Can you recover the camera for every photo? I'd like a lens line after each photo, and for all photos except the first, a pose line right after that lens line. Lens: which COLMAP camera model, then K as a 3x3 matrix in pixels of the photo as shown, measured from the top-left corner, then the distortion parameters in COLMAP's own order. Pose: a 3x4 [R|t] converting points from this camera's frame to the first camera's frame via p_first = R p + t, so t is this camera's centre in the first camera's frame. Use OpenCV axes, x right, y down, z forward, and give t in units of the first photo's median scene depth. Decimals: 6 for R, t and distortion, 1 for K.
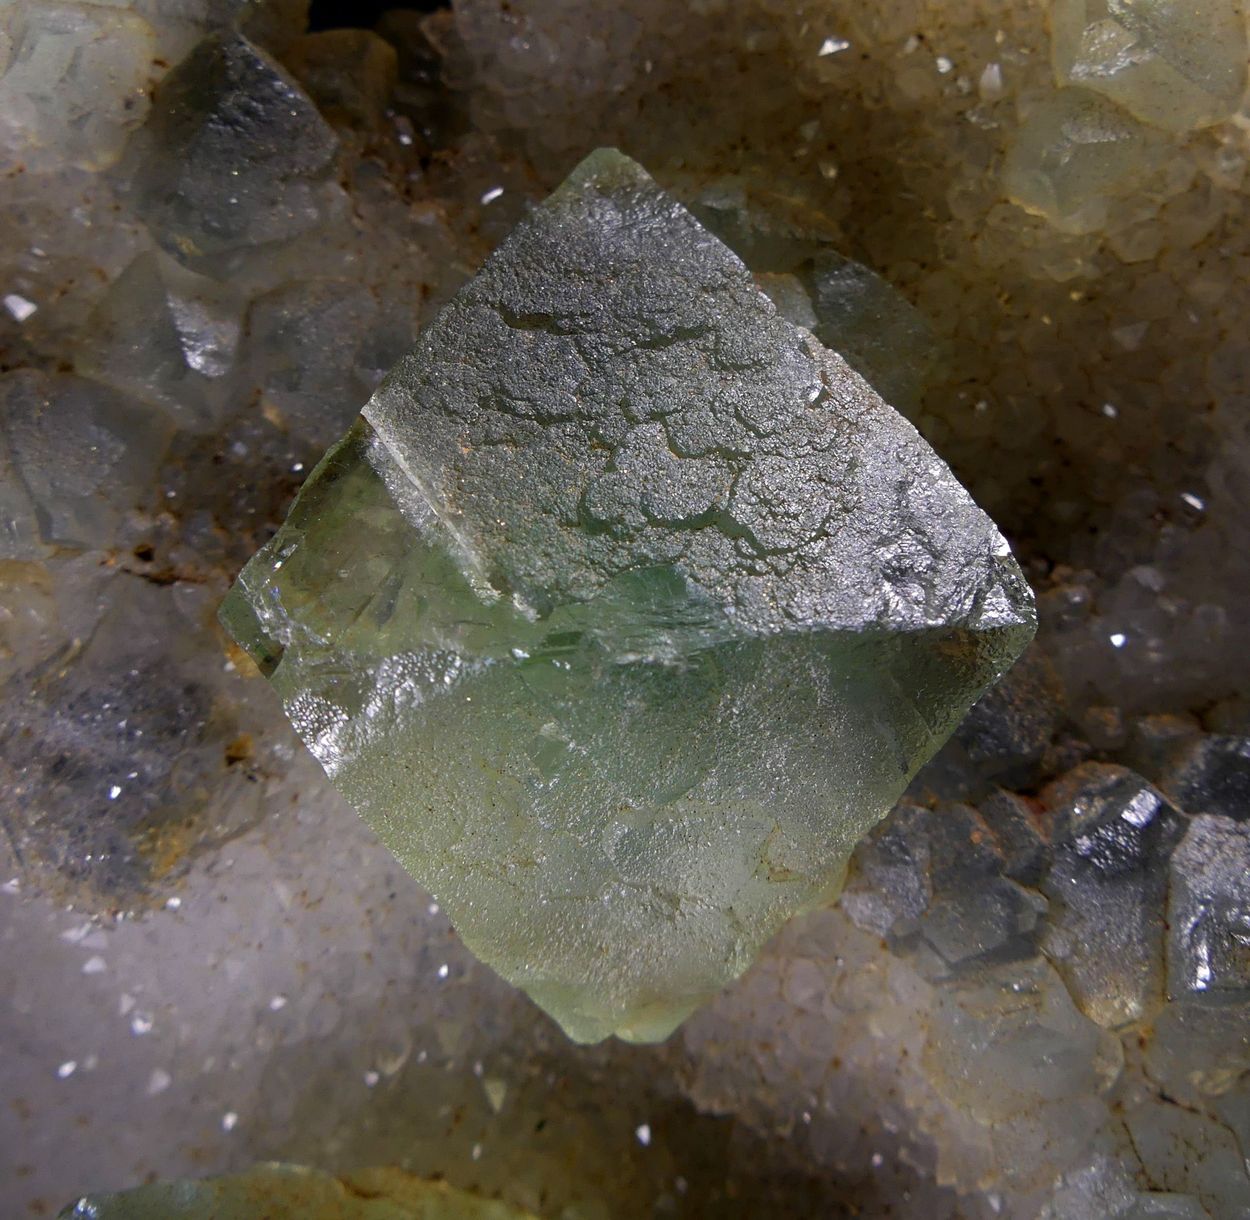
lens RADIAL K [[1076.6, 0, 625.4], [0, 1076.6, 610.5], [0, 0, 1]] dist [-0.000551, -0.000318]
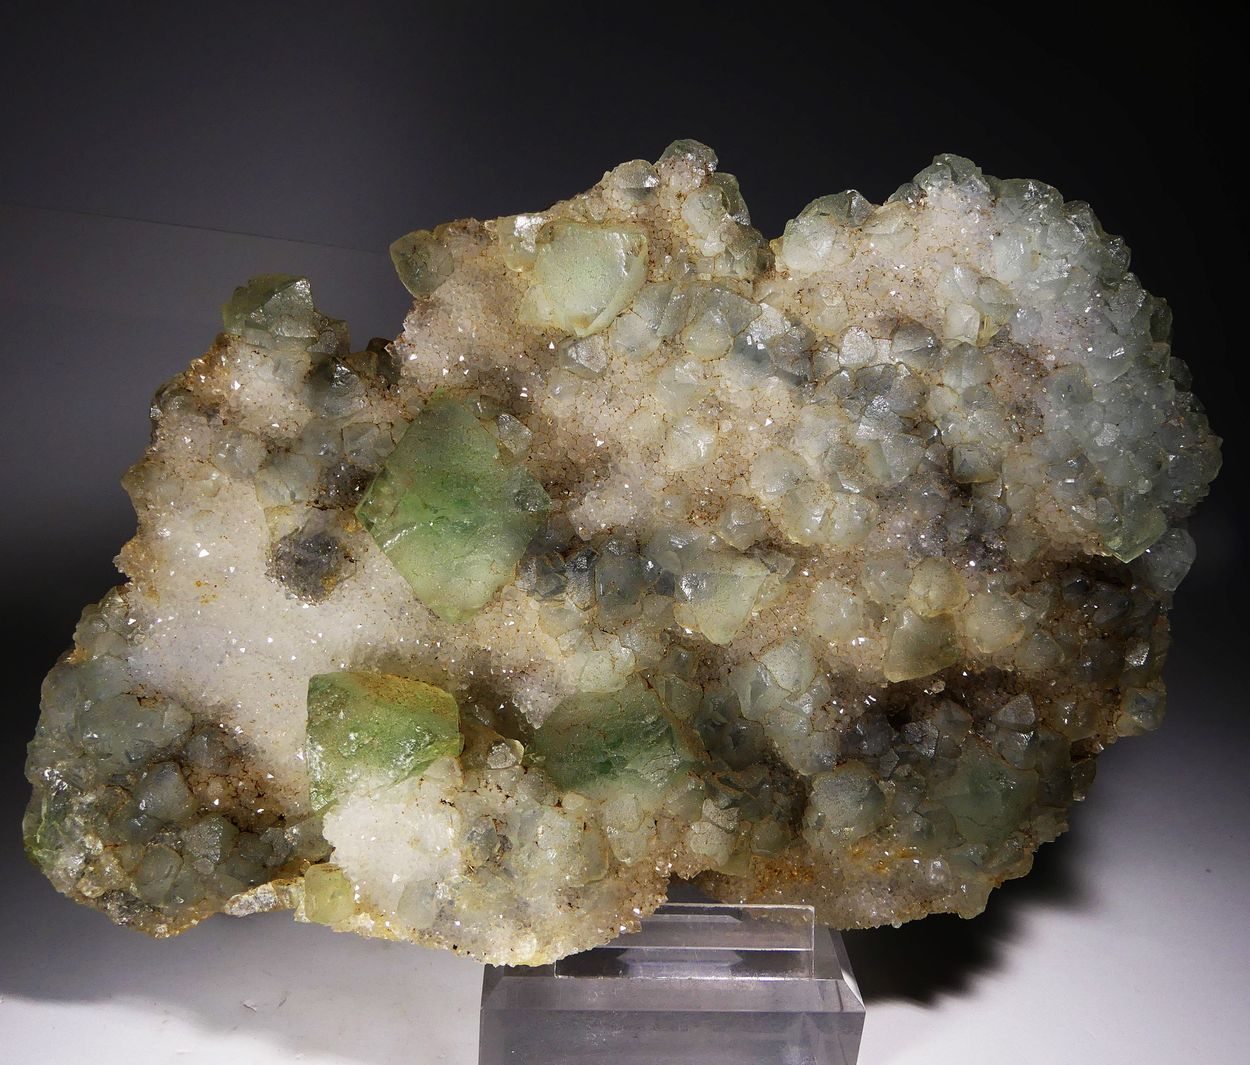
lens RADIAL K [[1003.8, 0, 627.2], [0, 1003.8, 532.0], [0, 0, 1]] dist [0.006951, 0.000592]
pose [[0.980827, -0.057811, 0.186108, -0.060167], [0.052166, 0.998022, 0.035095, -0.015734], [-0.187769, -0.024714, 0.981902, -2.522818]]
